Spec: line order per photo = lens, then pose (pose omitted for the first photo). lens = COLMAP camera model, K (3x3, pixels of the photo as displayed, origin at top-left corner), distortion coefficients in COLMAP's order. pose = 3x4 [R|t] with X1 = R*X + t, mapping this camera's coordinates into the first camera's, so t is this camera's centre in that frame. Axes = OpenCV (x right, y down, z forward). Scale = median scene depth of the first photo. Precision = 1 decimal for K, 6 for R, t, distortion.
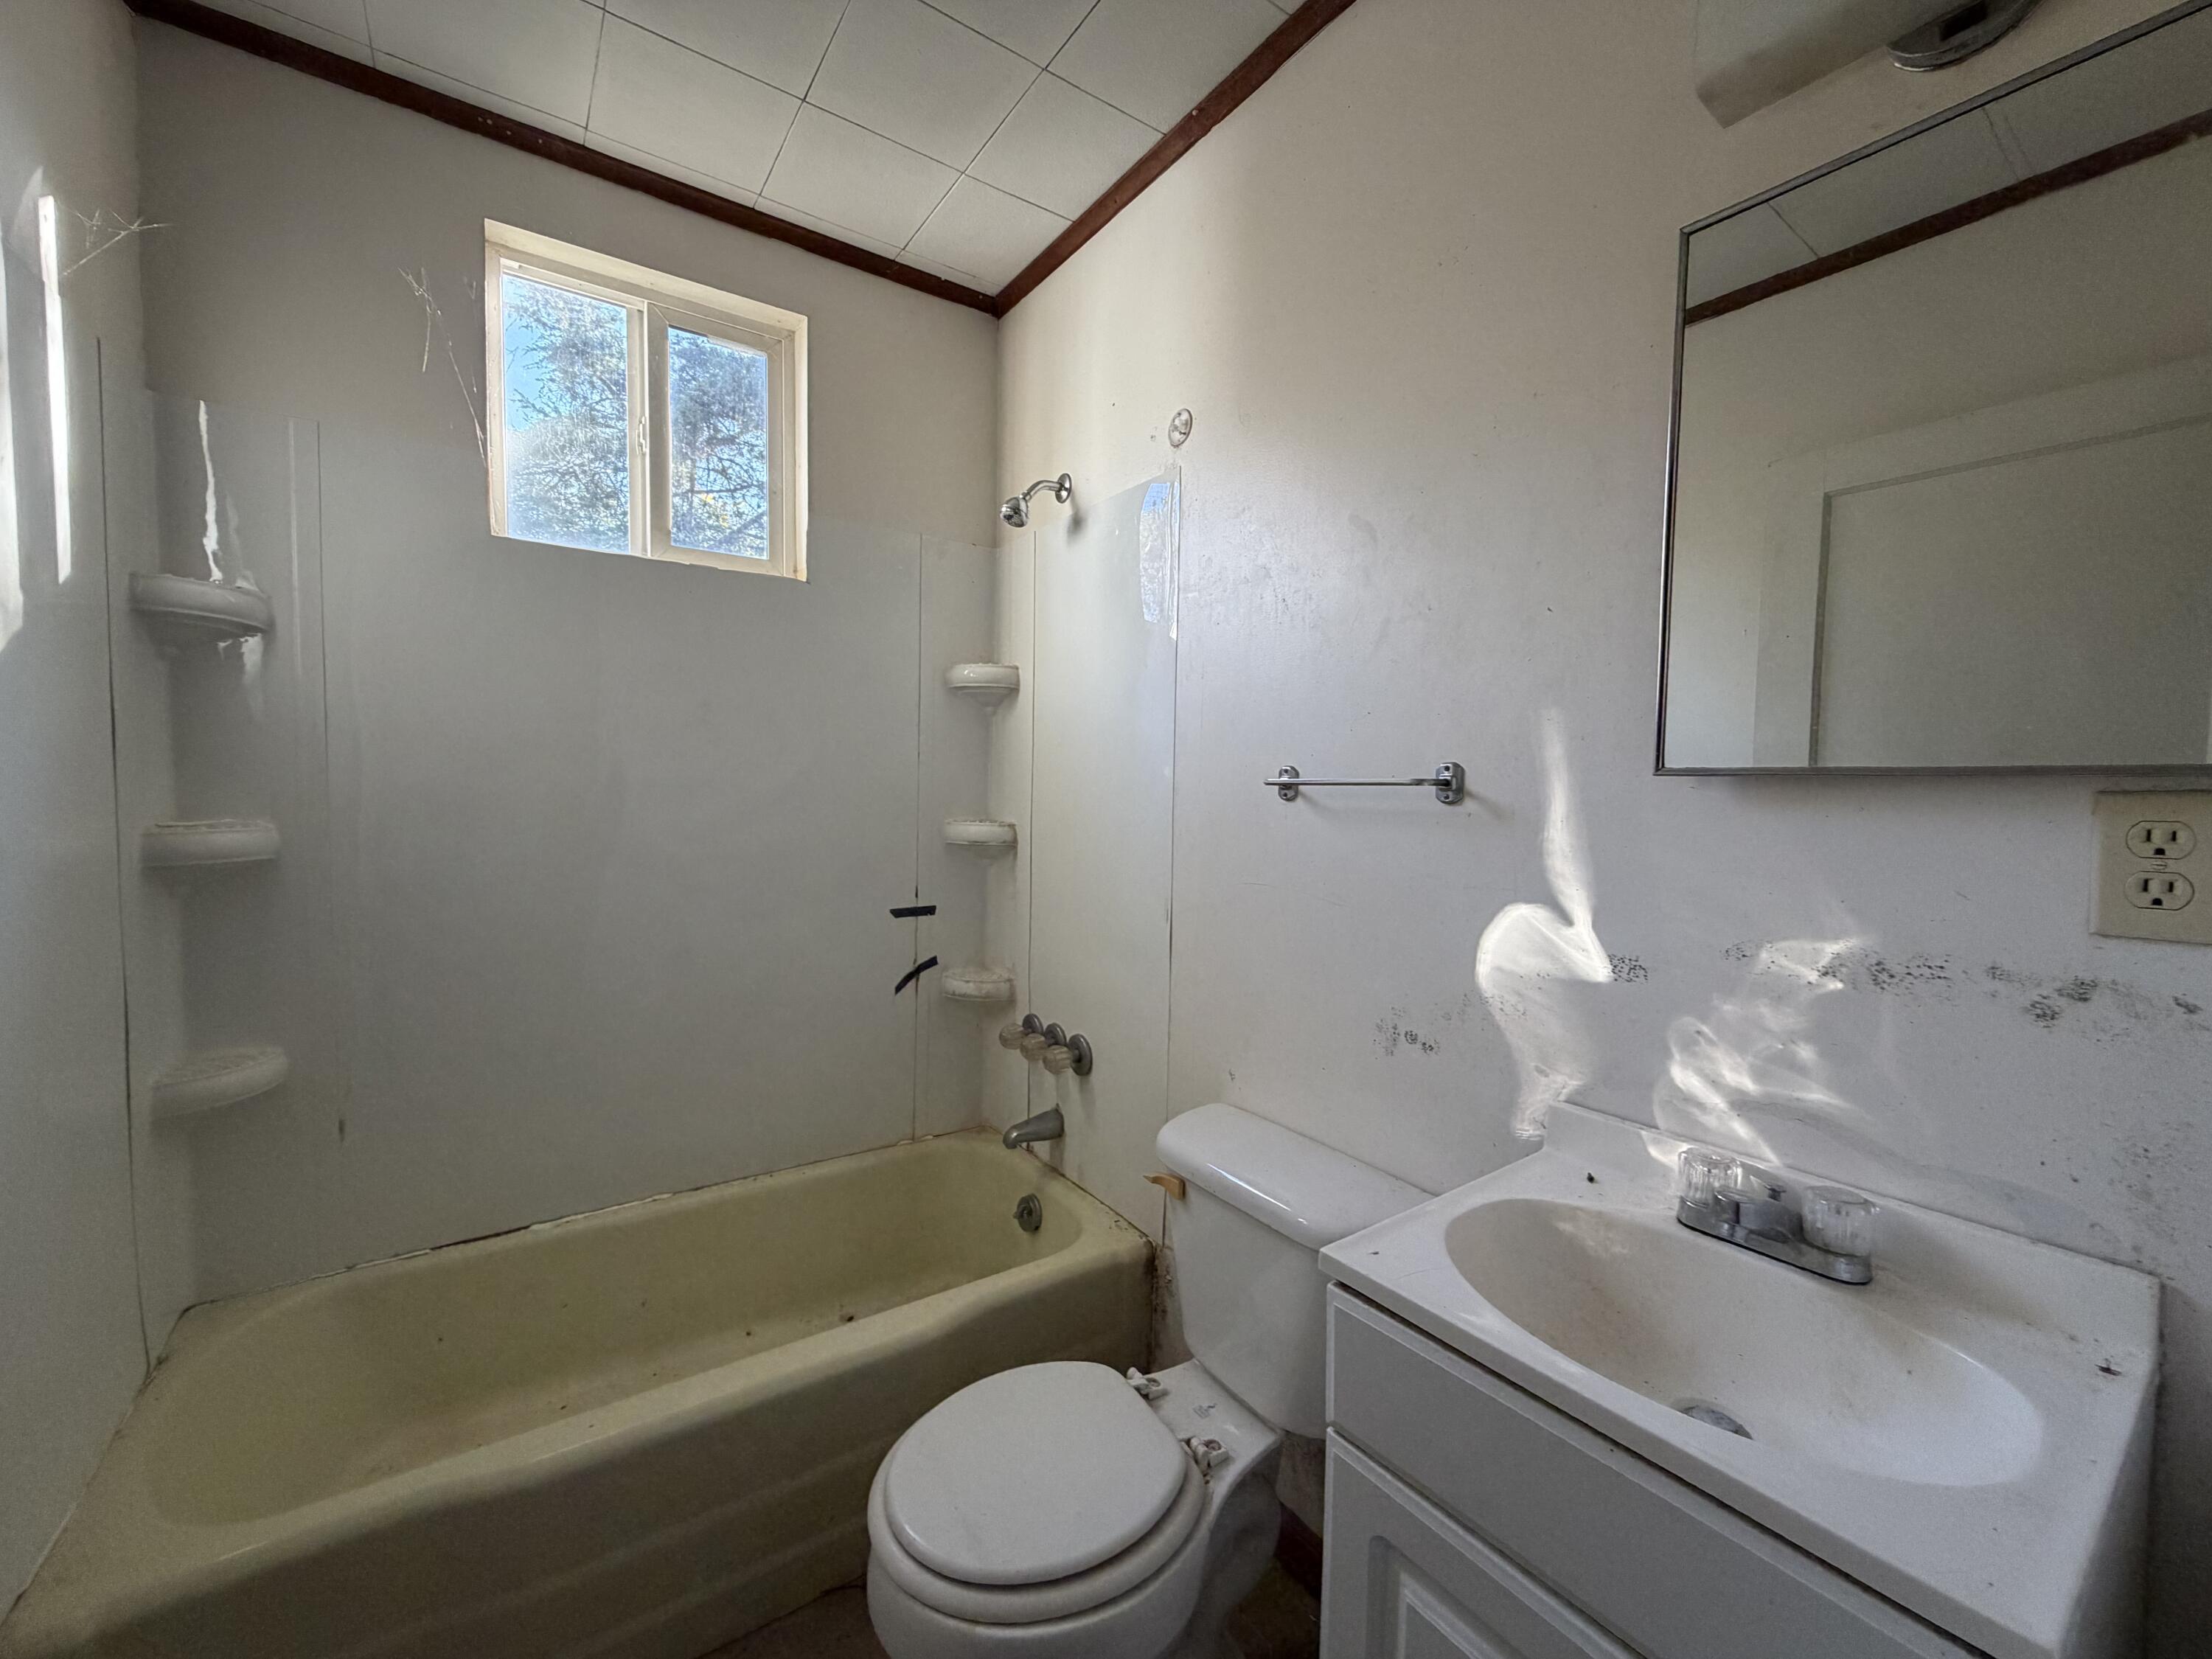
lens RADIAL K [[881.9, 0, 1104.7], [0, 881.9, 830.8], [0, 0, 1]] dist [-0.000325, -0.000384]
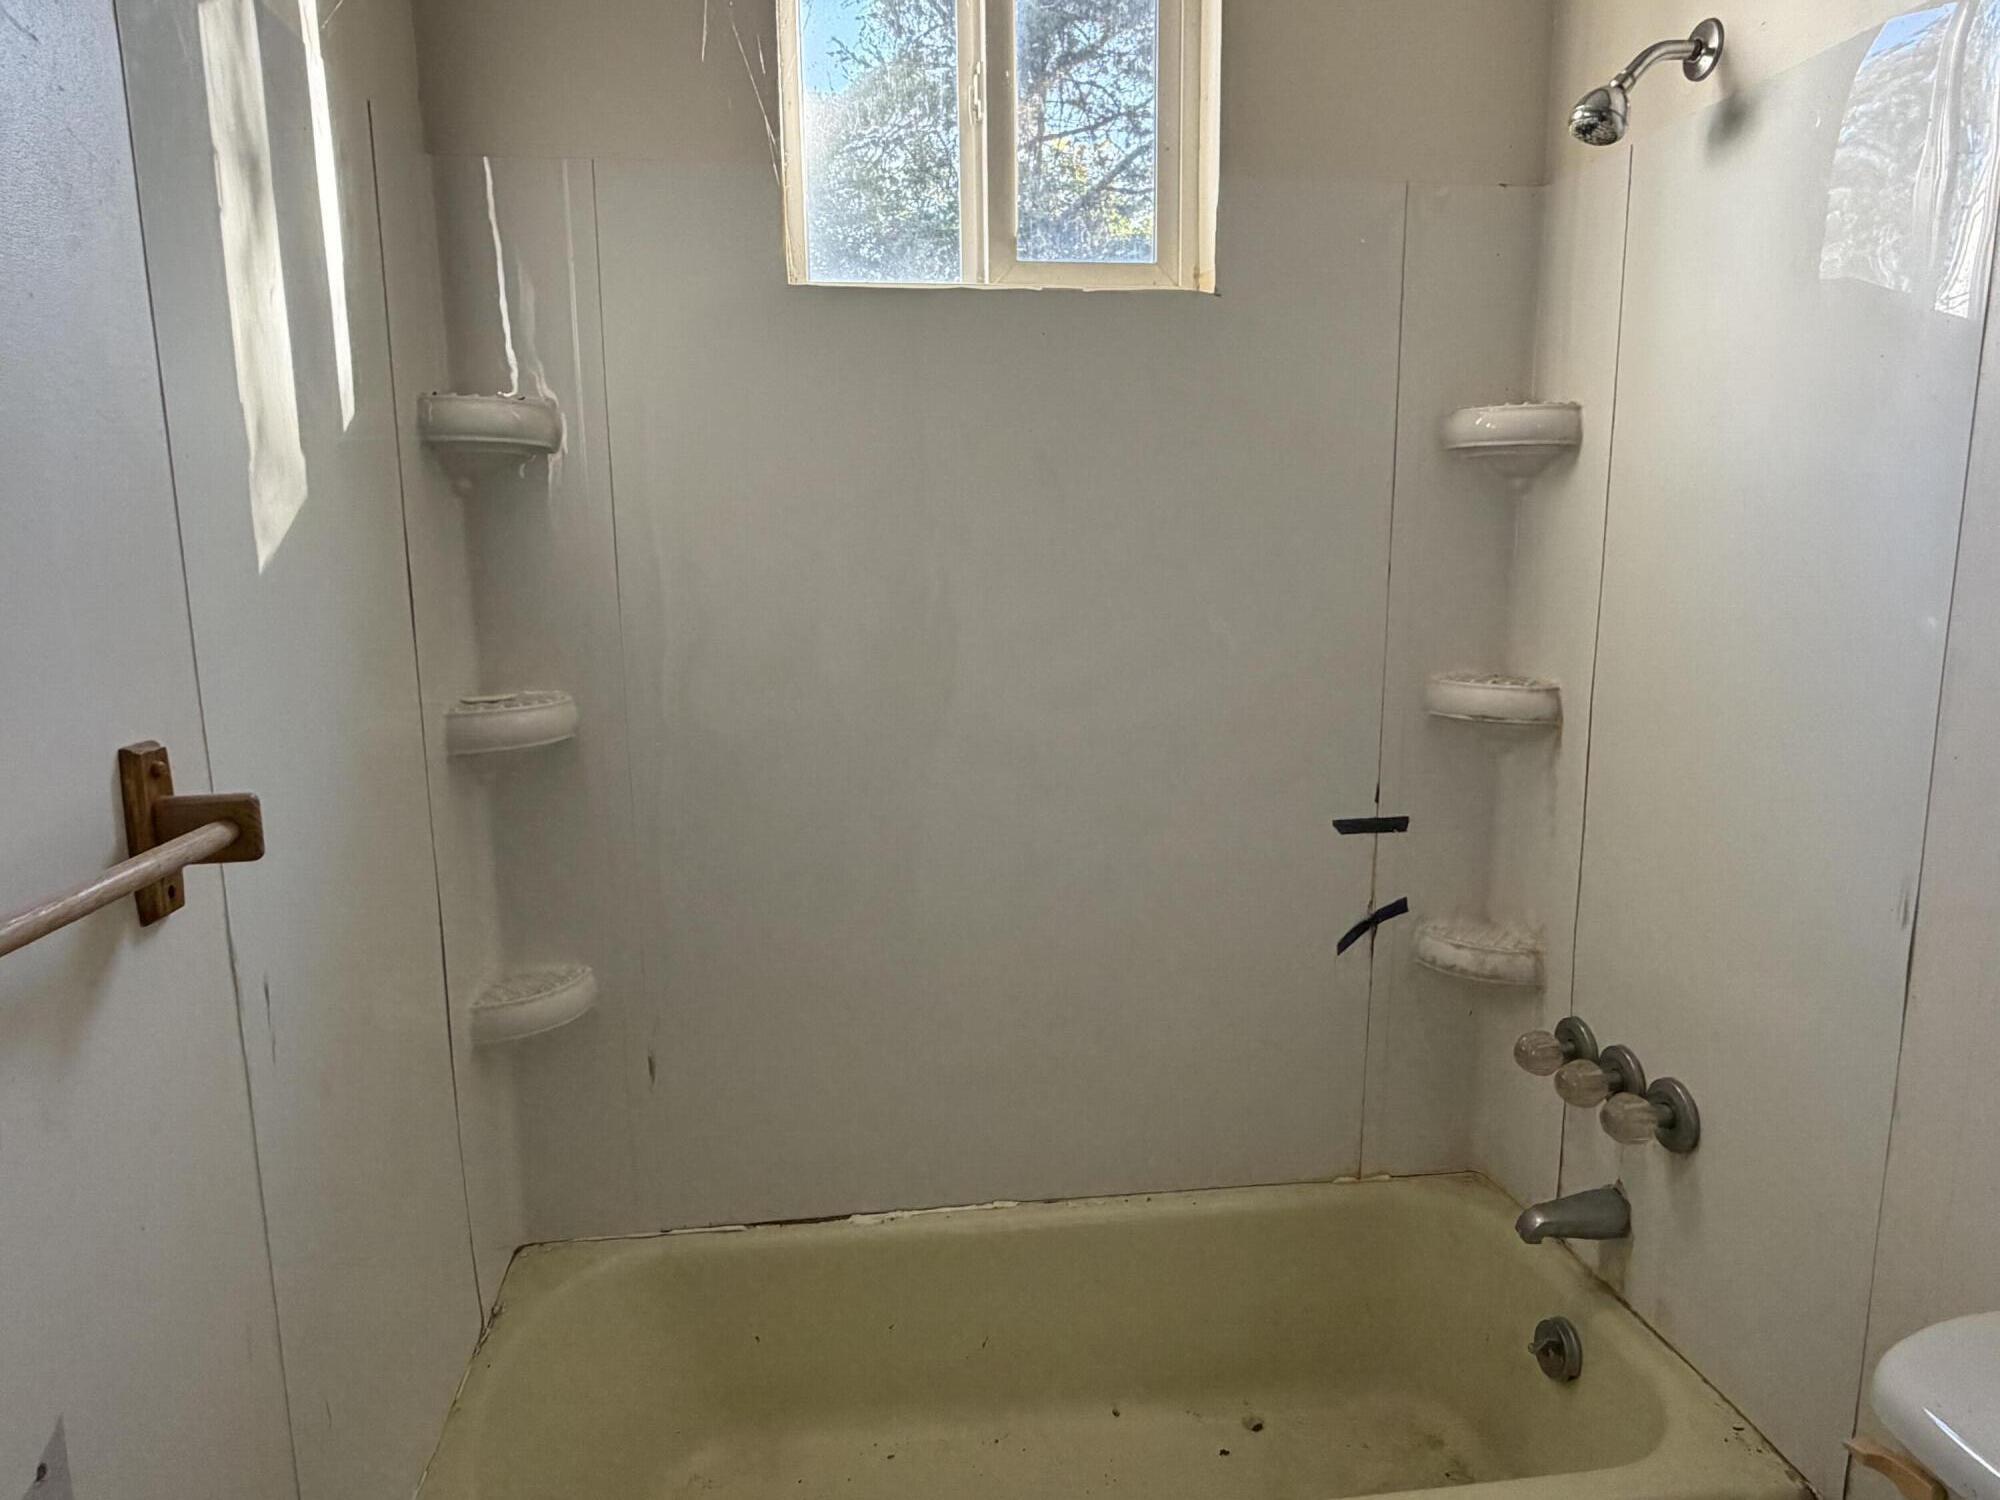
lens RADIAL K [[1266.4, 0, 997.9], [0, 1266.4, 749.4], [0, 0, 1]] dist [-0.001295, 0.001282]
pose [[0.891541, 0.050879, -0.450074, -0.060684], [0.002238, 0.993164, 0.116705, -0.071512], [0.452935, -0.105054, 0.885332, 0.119511]]
